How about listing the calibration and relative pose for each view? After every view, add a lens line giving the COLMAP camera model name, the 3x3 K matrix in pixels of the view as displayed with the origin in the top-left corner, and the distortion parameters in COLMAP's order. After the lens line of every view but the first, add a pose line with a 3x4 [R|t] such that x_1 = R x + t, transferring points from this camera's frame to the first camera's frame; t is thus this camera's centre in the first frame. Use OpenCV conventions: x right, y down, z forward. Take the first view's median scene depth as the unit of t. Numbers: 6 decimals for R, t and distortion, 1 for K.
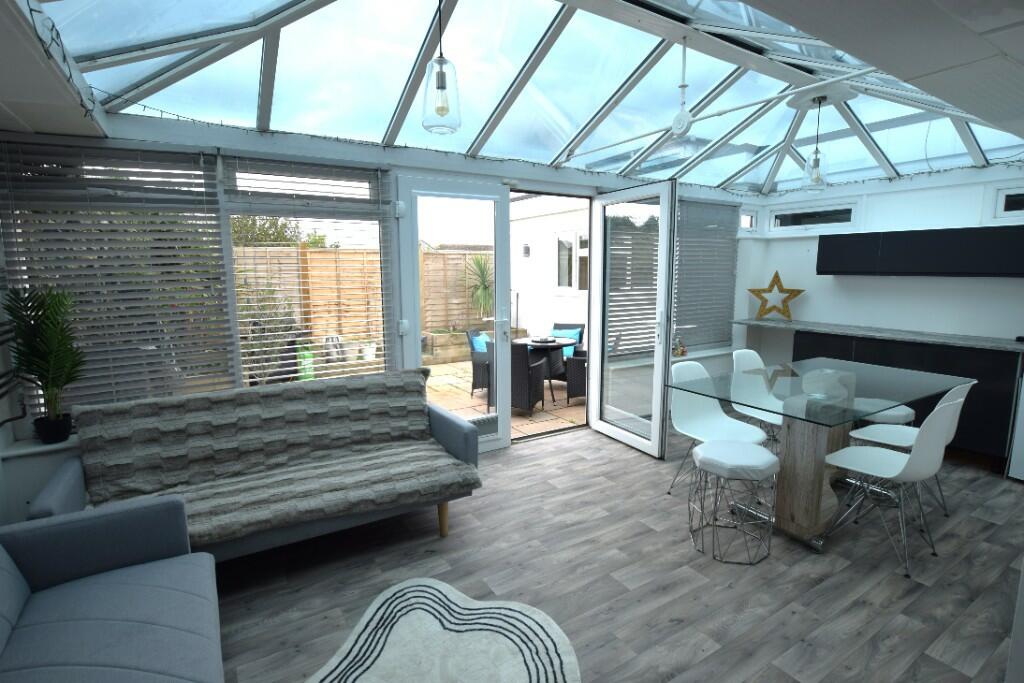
lens RADIAL K [[517.6, 0, 511.9], [0, 517.6, 336.3], [0, 0, 1]] dist [-0.002957, -0.000071]
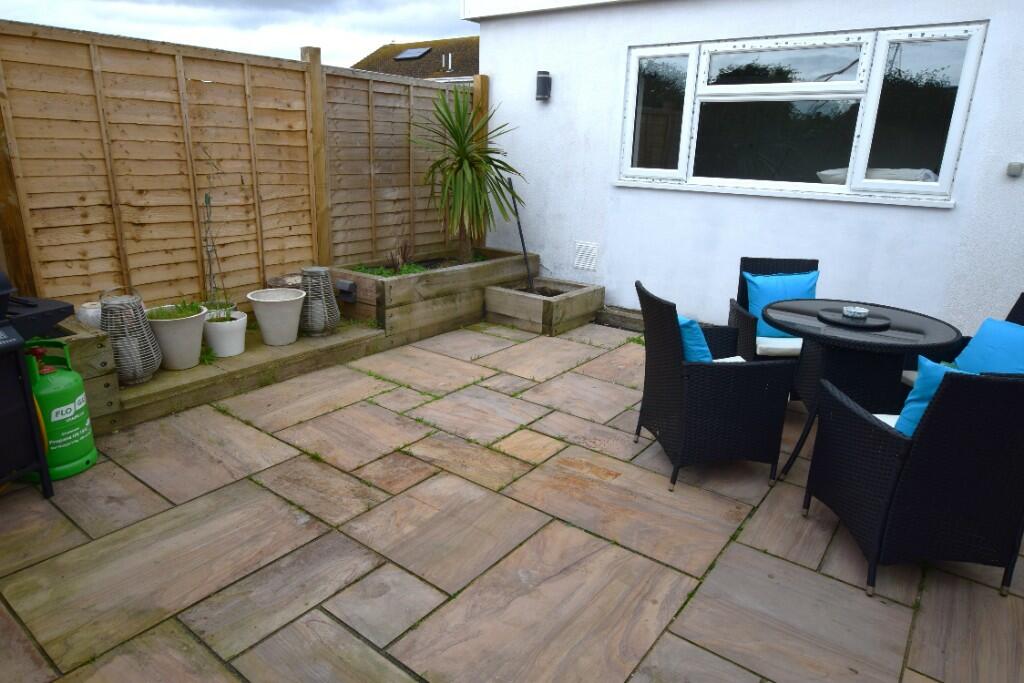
lens RADIAL K [[617.6, 0, 510.1], [0, 617.6, 340.3], [0, 0, 1]] dist [-0.004164, -0.000386]
pose [[0.934602, -0.075650, 0.347557, -0.235342], [0.012566, 0.983534, 0.180287, -0.043849], [-0.355473, -0.164129, 0.920164, 0.503608]]
